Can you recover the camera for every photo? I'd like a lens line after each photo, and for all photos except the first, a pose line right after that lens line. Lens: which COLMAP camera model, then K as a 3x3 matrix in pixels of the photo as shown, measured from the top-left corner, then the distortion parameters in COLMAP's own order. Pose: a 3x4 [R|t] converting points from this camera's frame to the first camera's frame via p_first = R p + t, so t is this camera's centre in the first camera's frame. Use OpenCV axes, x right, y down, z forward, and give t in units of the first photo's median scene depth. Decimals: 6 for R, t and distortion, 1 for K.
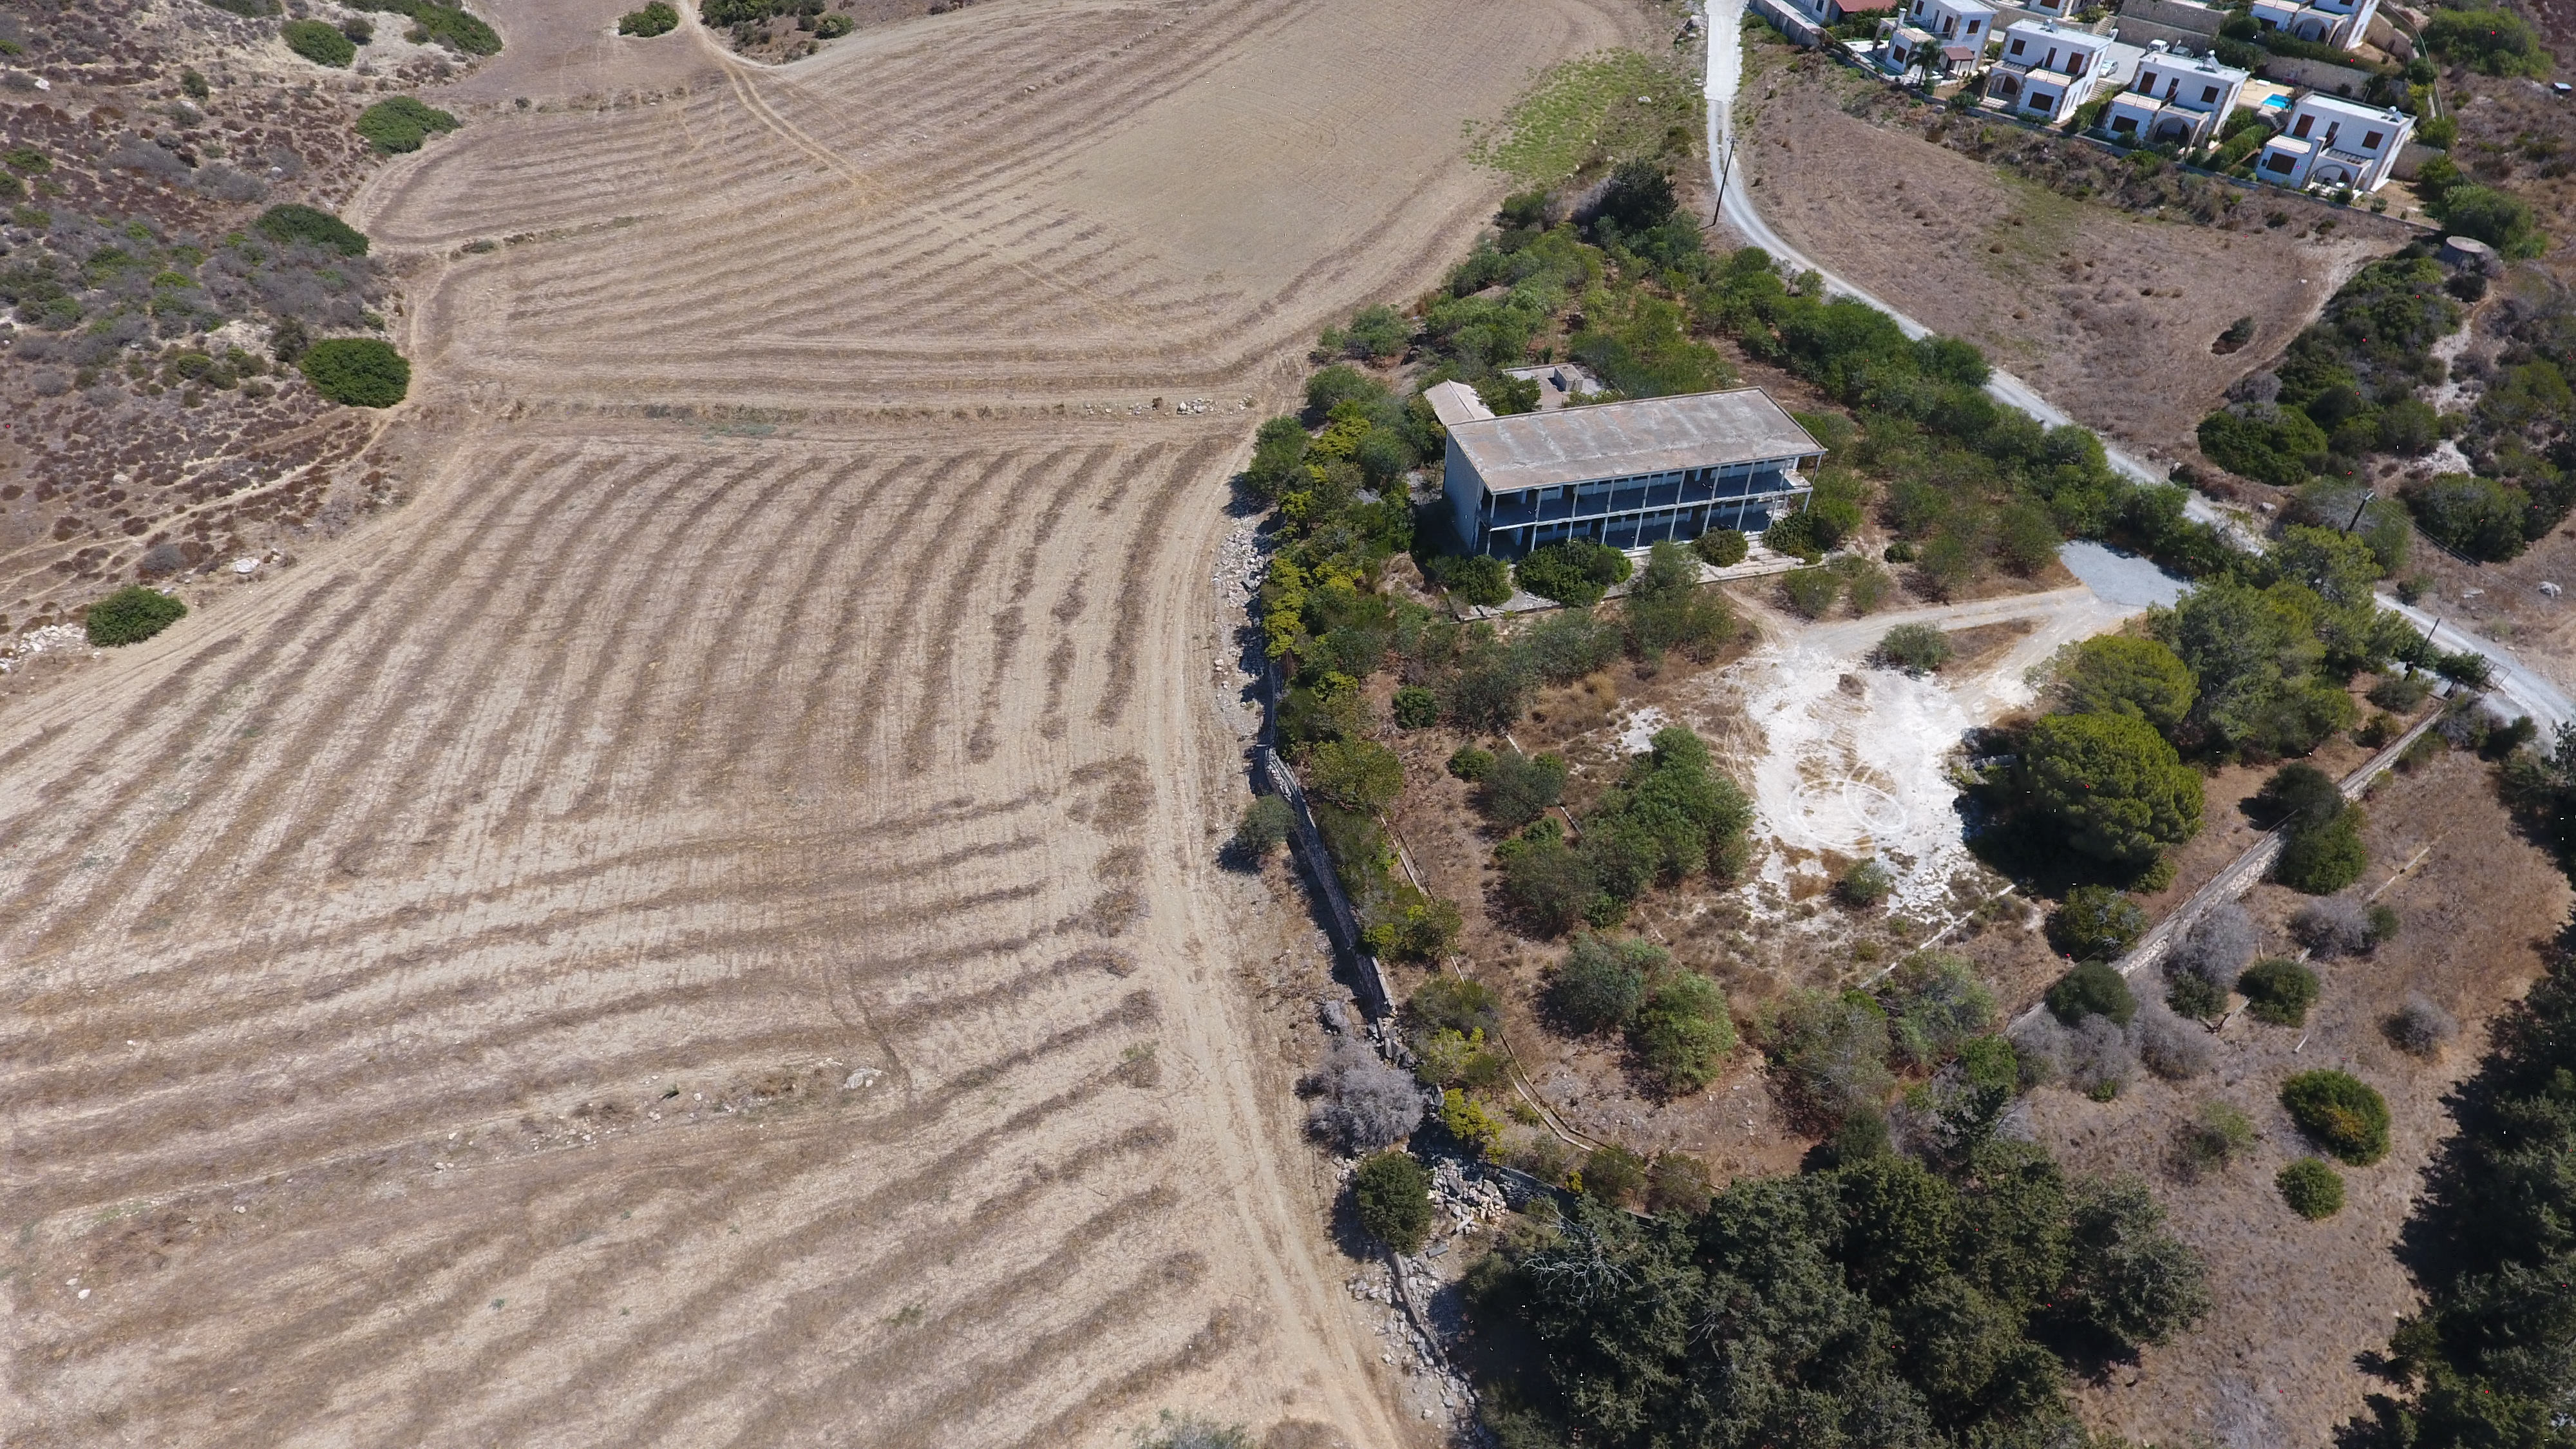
lens RADIAL K [[1478.6, 0, 1295.9], [0, 1478.6, 714.6], [0, 0, 1]] dist [-0.000986, -0.002133]
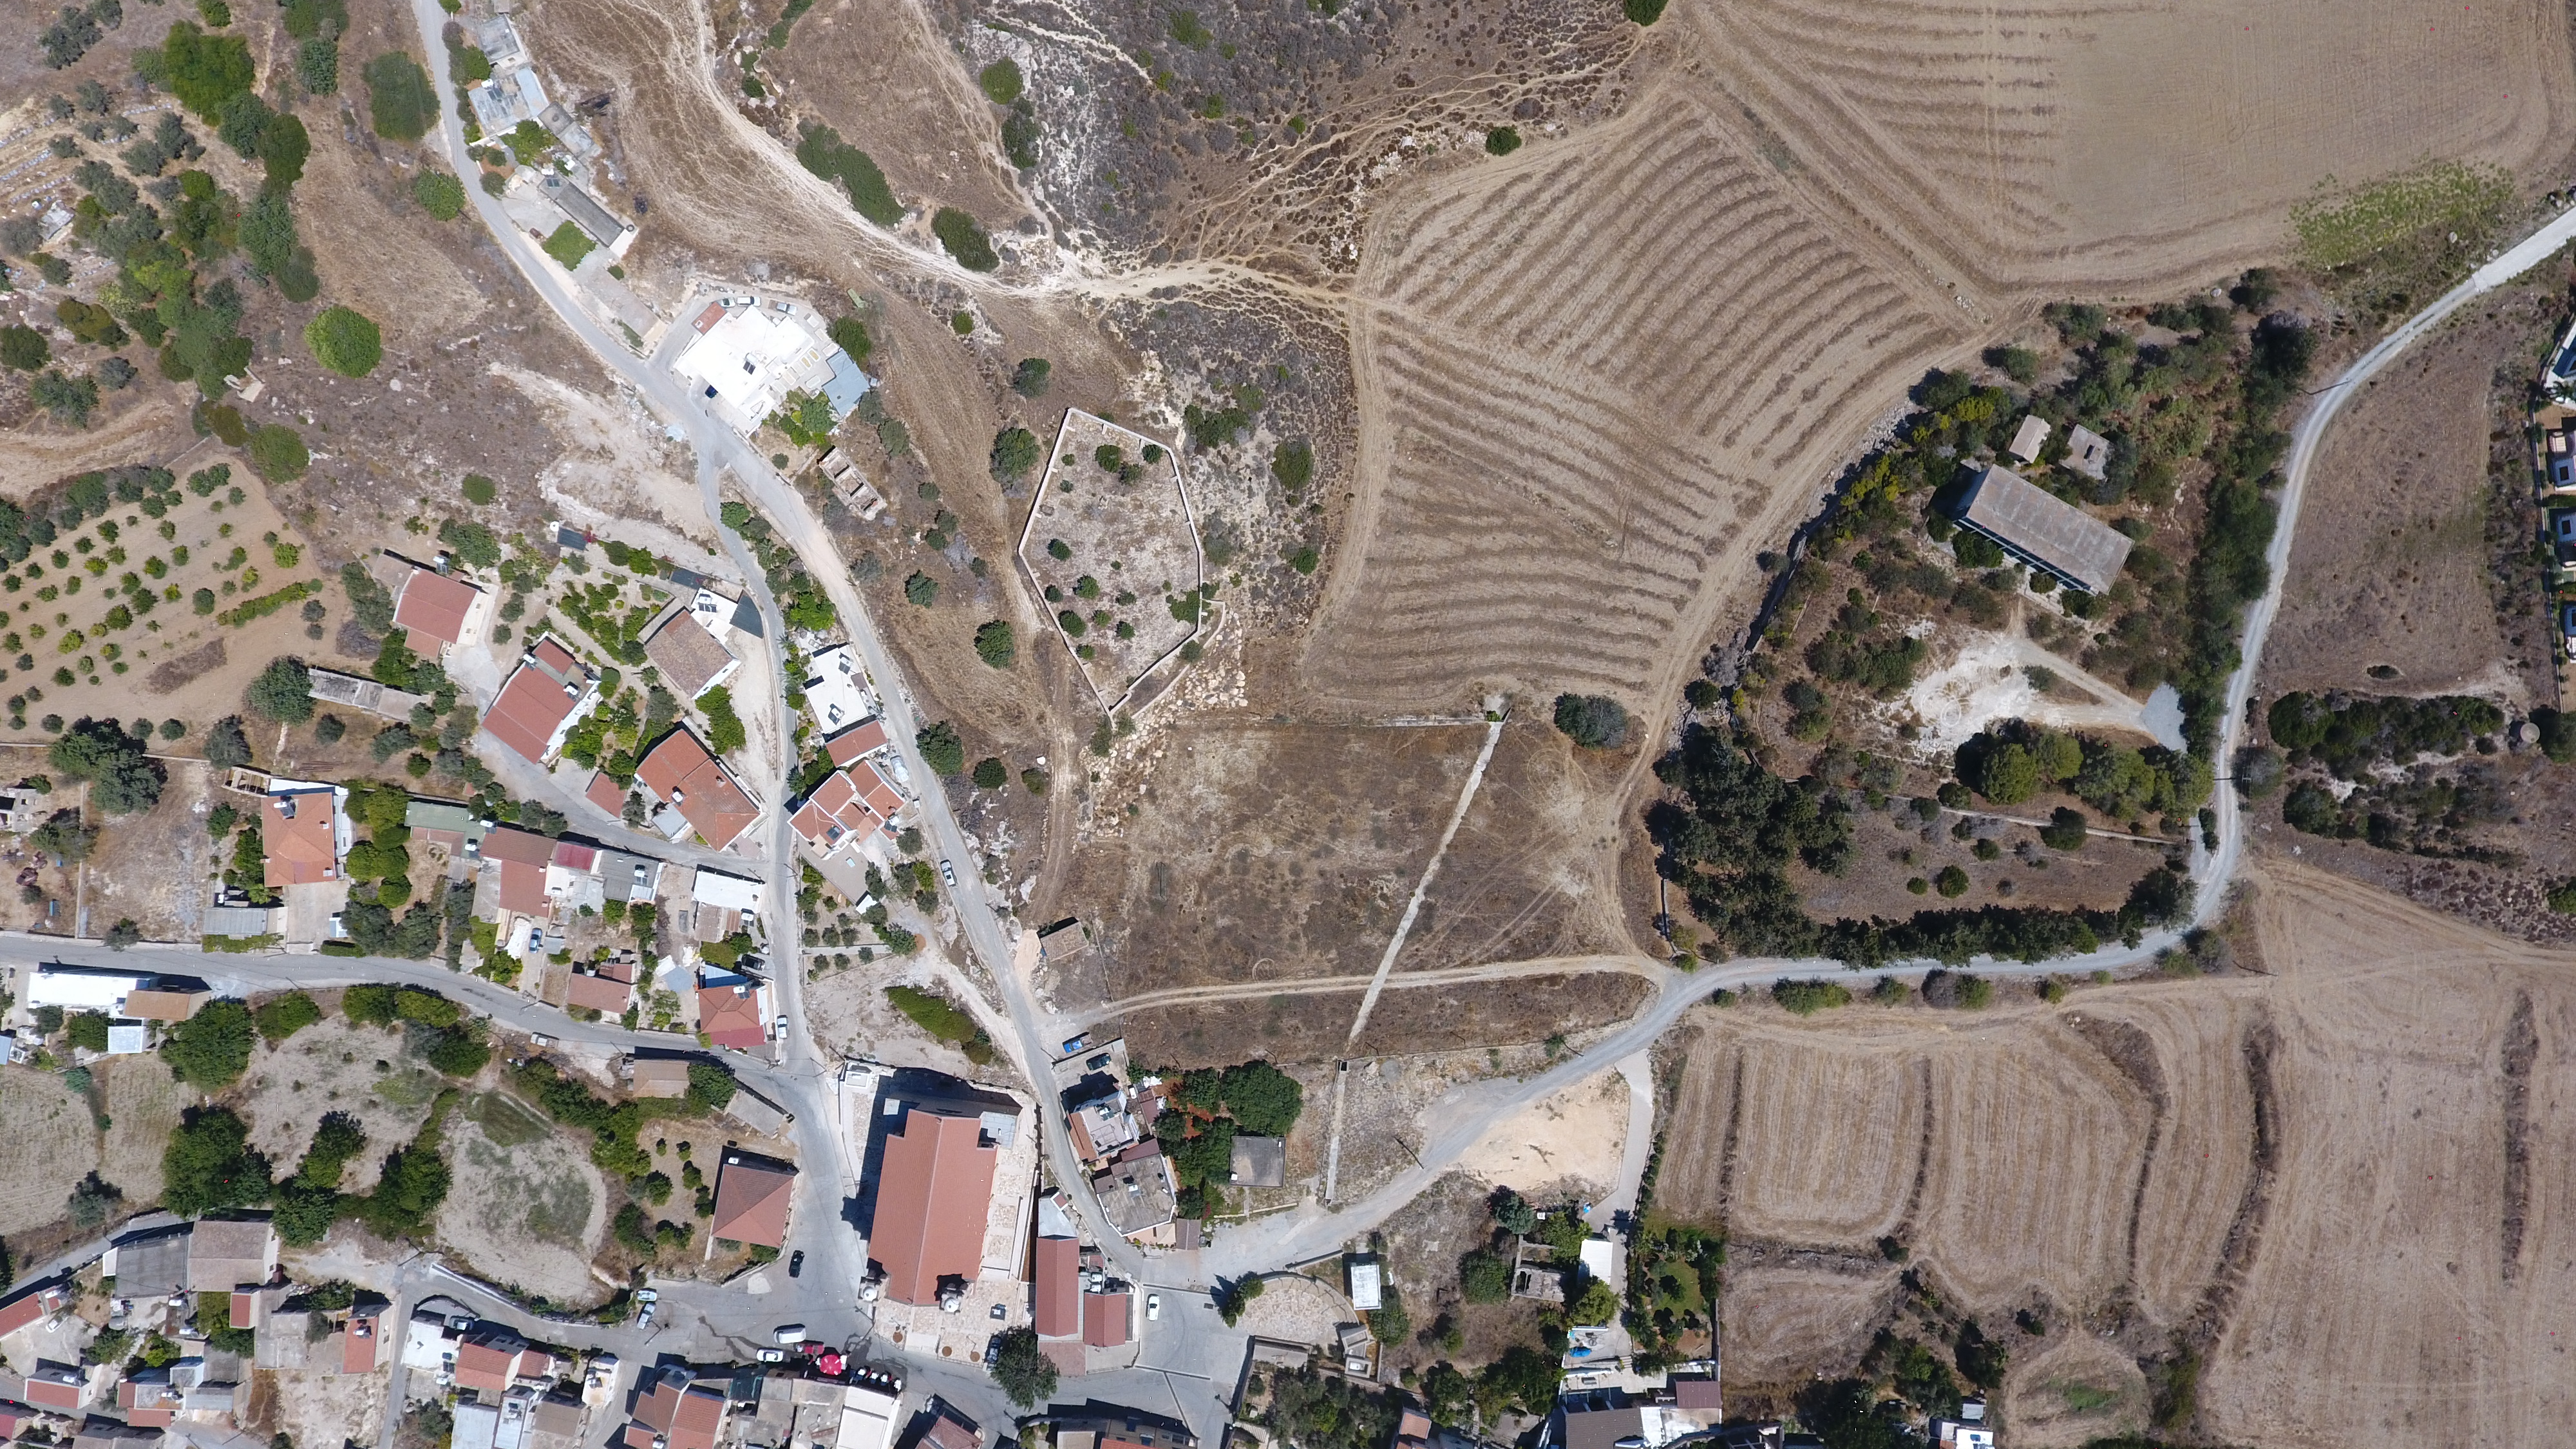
lens RADIAL K [[1478.6, 0, 1291.1], [0, 1478.6, 720.9], [0, 0, 1]] dist [-0.000986, -0.002133]
pose [[0.724497, 0.687316, -0.051963, -0.301273], [-0.426800, 0.506529, 0.749179, -1.315355], [0.541244, -0.520600, 0.660326, -1.311594]]
